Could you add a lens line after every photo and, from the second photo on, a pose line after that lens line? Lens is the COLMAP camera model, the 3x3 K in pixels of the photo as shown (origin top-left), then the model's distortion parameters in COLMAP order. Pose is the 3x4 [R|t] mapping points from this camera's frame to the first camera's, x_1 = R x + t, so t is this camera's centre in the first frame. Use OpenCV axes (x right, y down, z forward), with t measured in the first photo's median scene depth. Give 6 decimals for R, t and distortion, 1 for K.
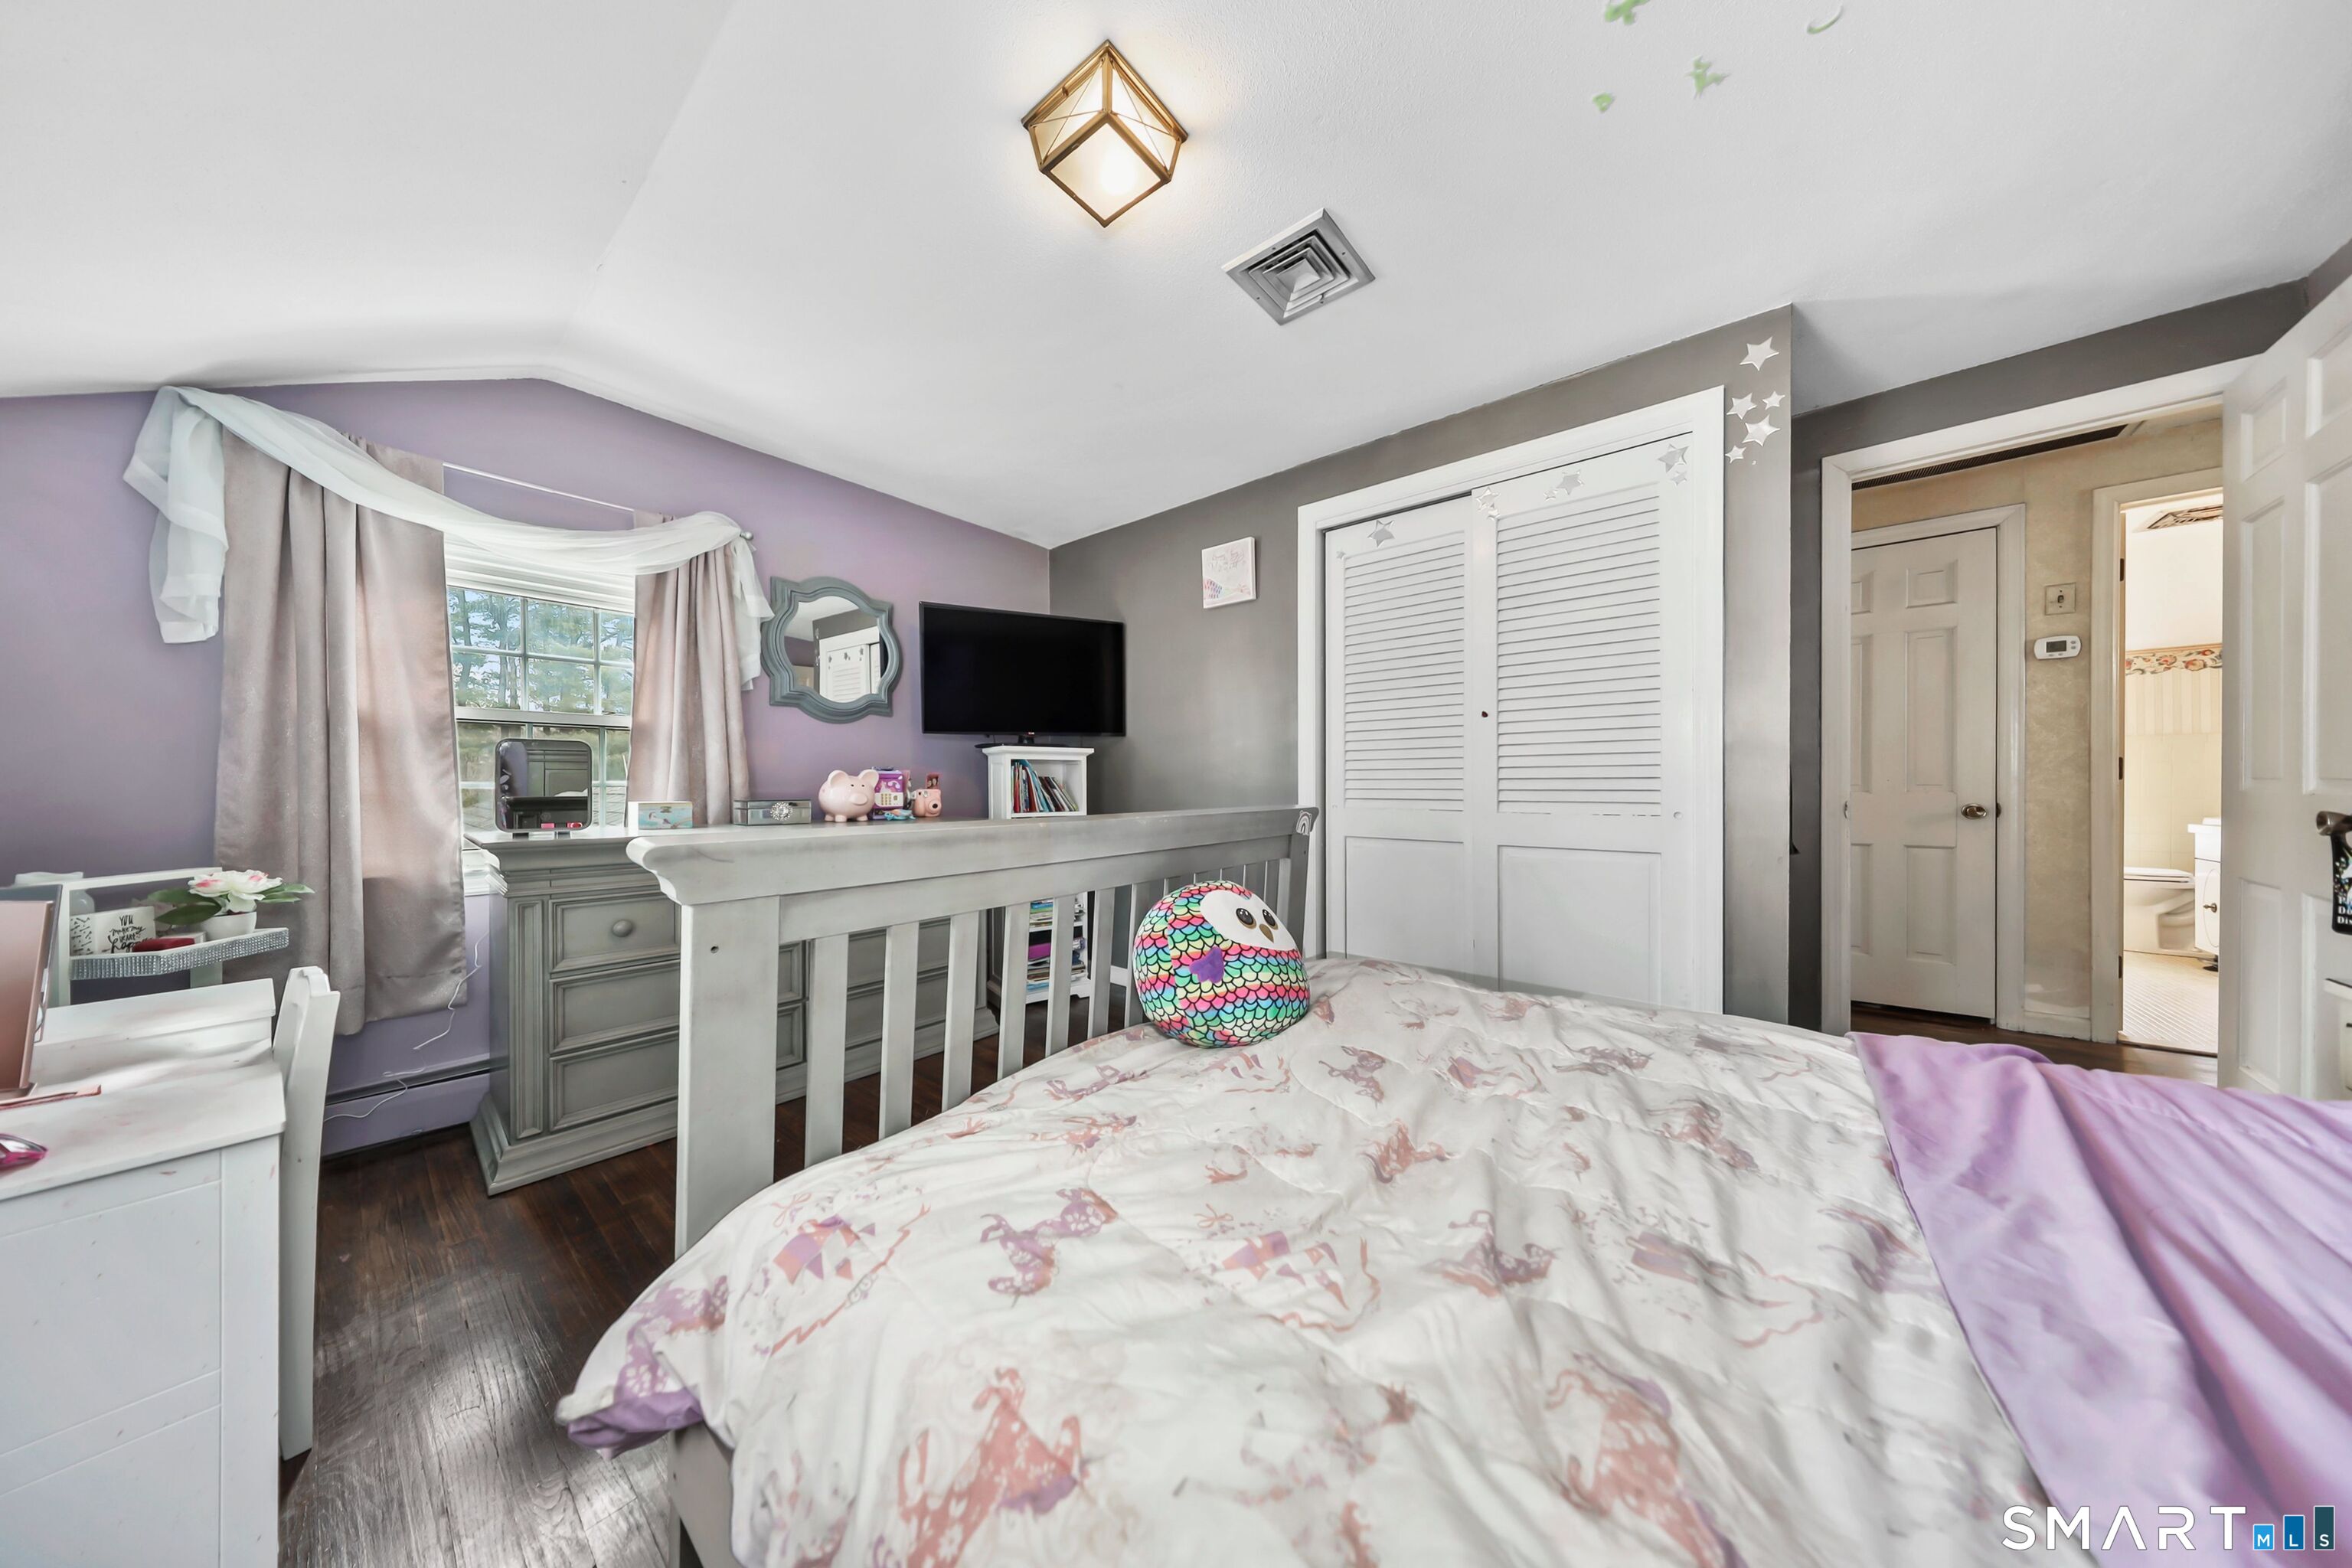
lens RADIAL K [[708.5, 0, 1169.0], [0, 708.5, 786.2], [0, 0, 1]] dist [-0.002368, 0.000107]
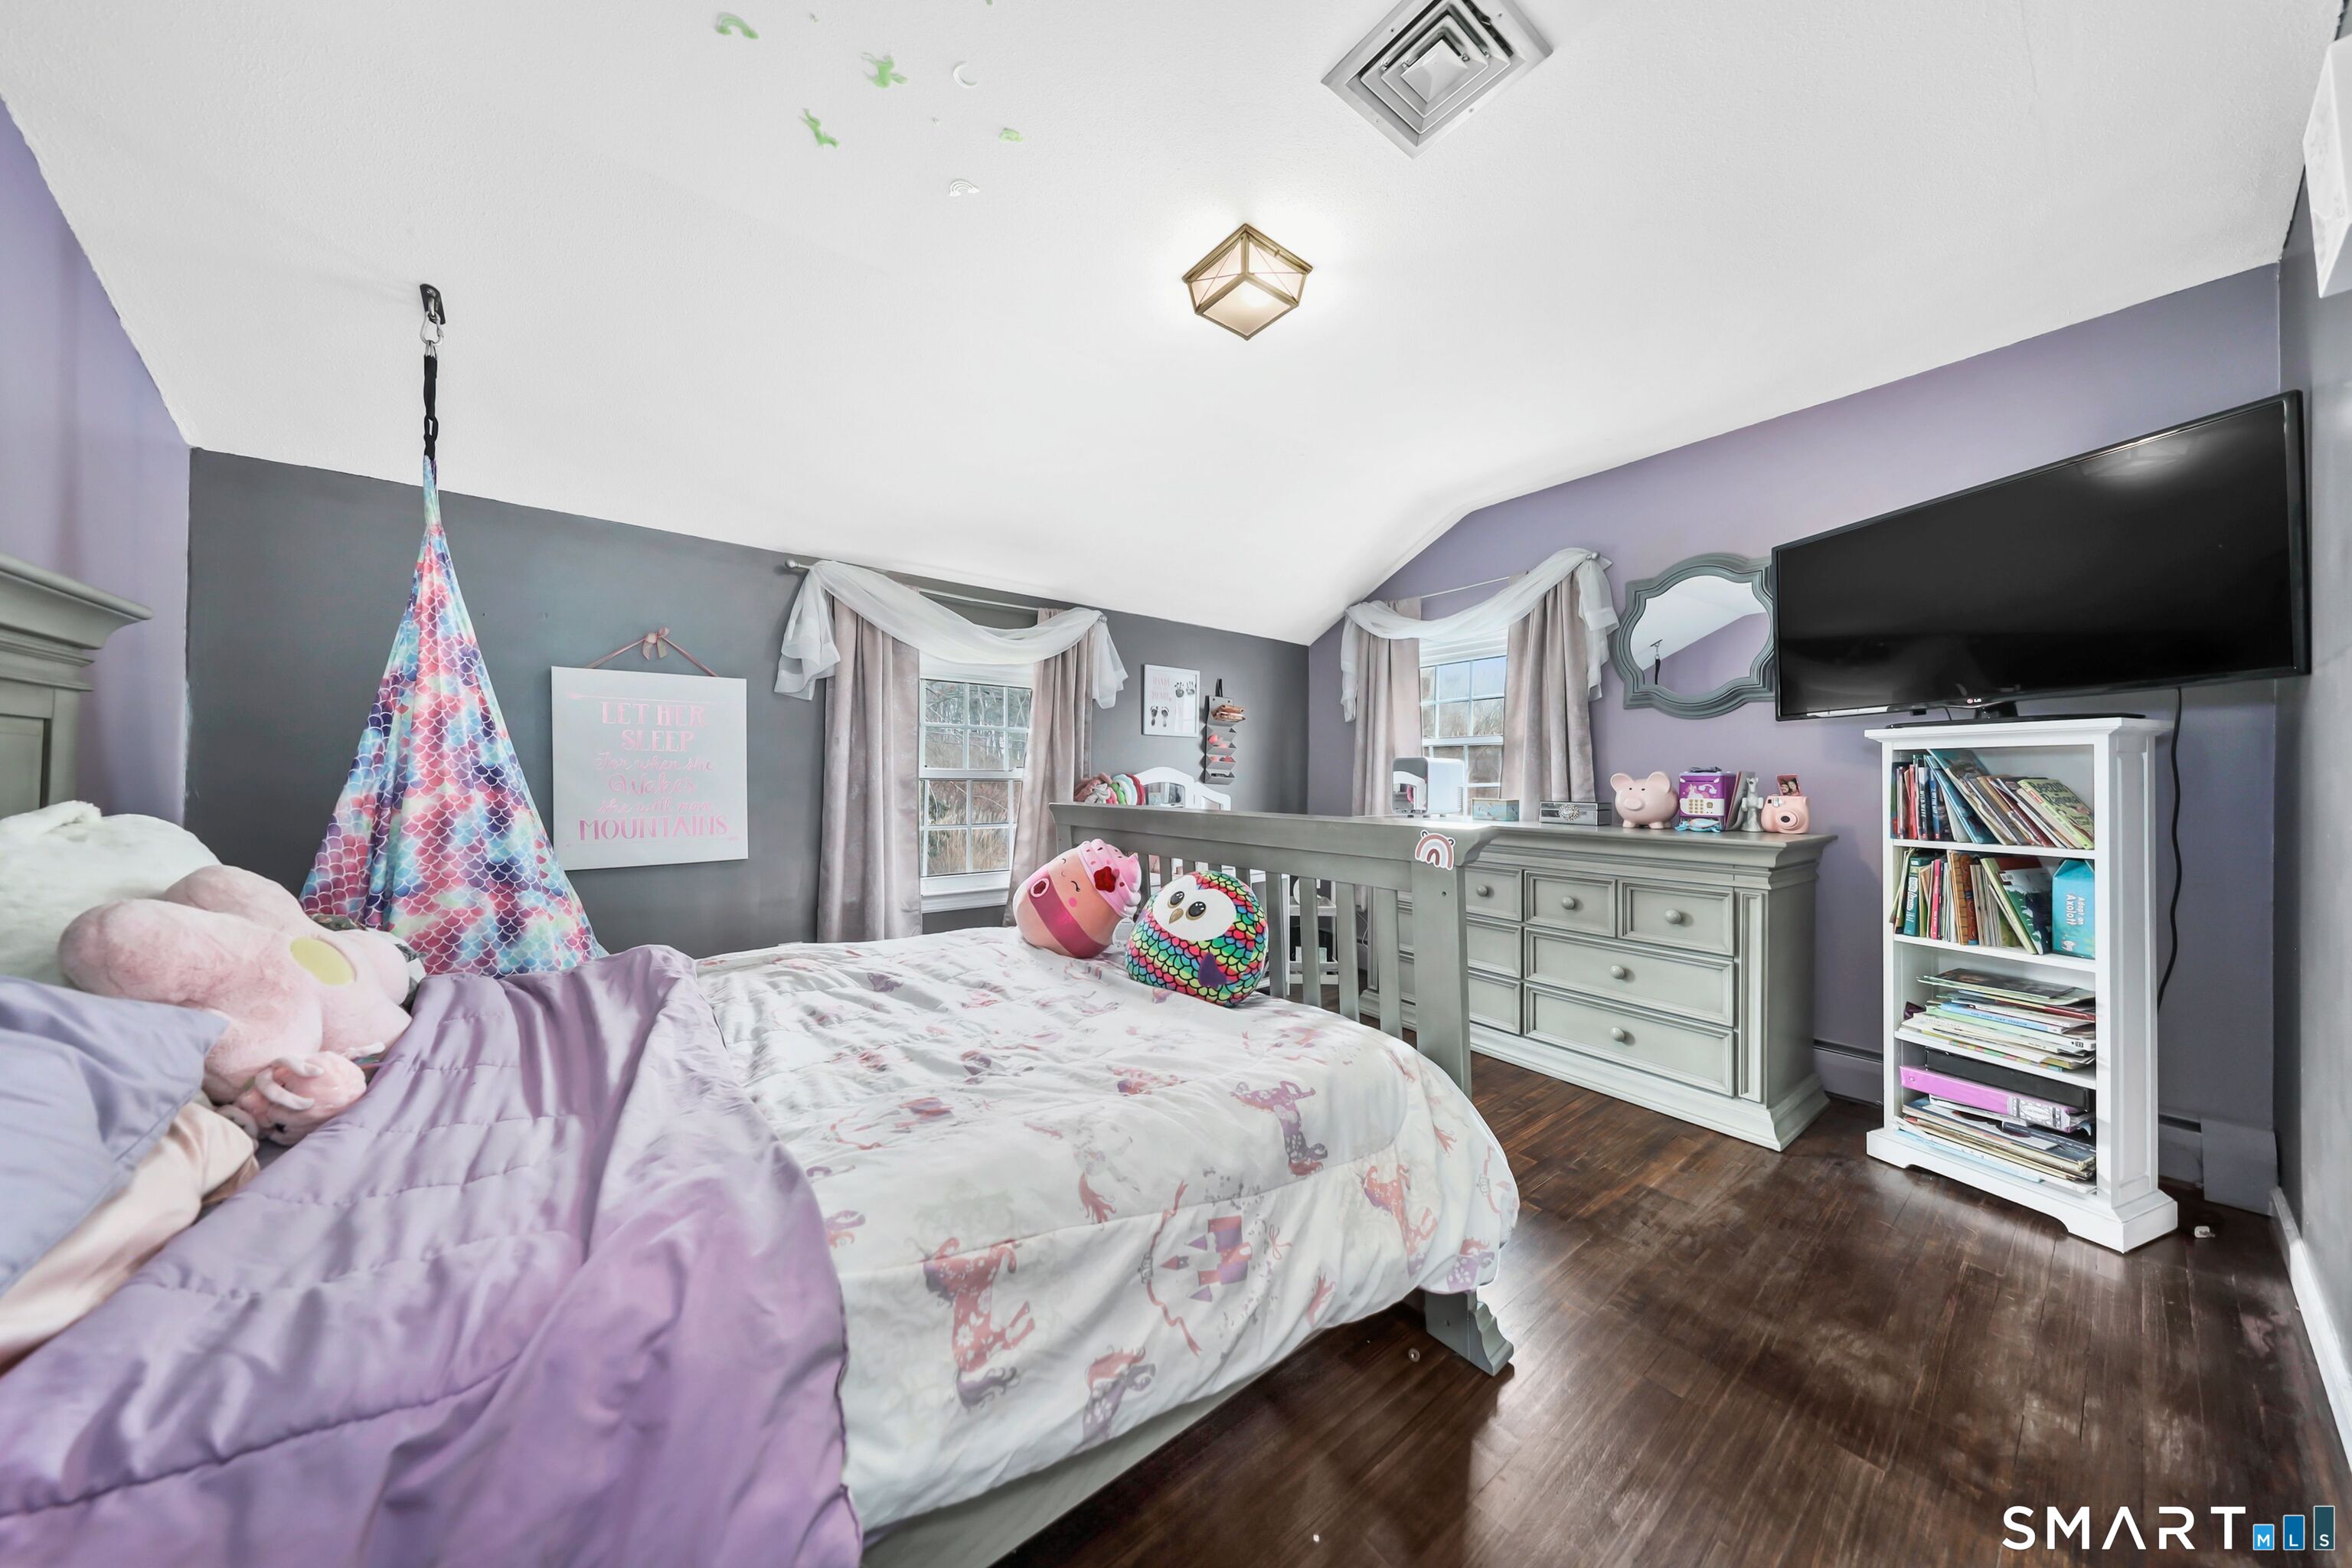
lens RADIAL K [[769.2, 0, 1173.5], [0, 769.2, 772.9], [0, 0, 1]] dist [0.001255, -0.000192]
pose [[-0.239049, -0.007428, -0.970979, 0.693763], [-0.006241, 0.999962, -0.006114, -0.012712], [0.970987, 0.004599, -0.239087, 0.652983]]
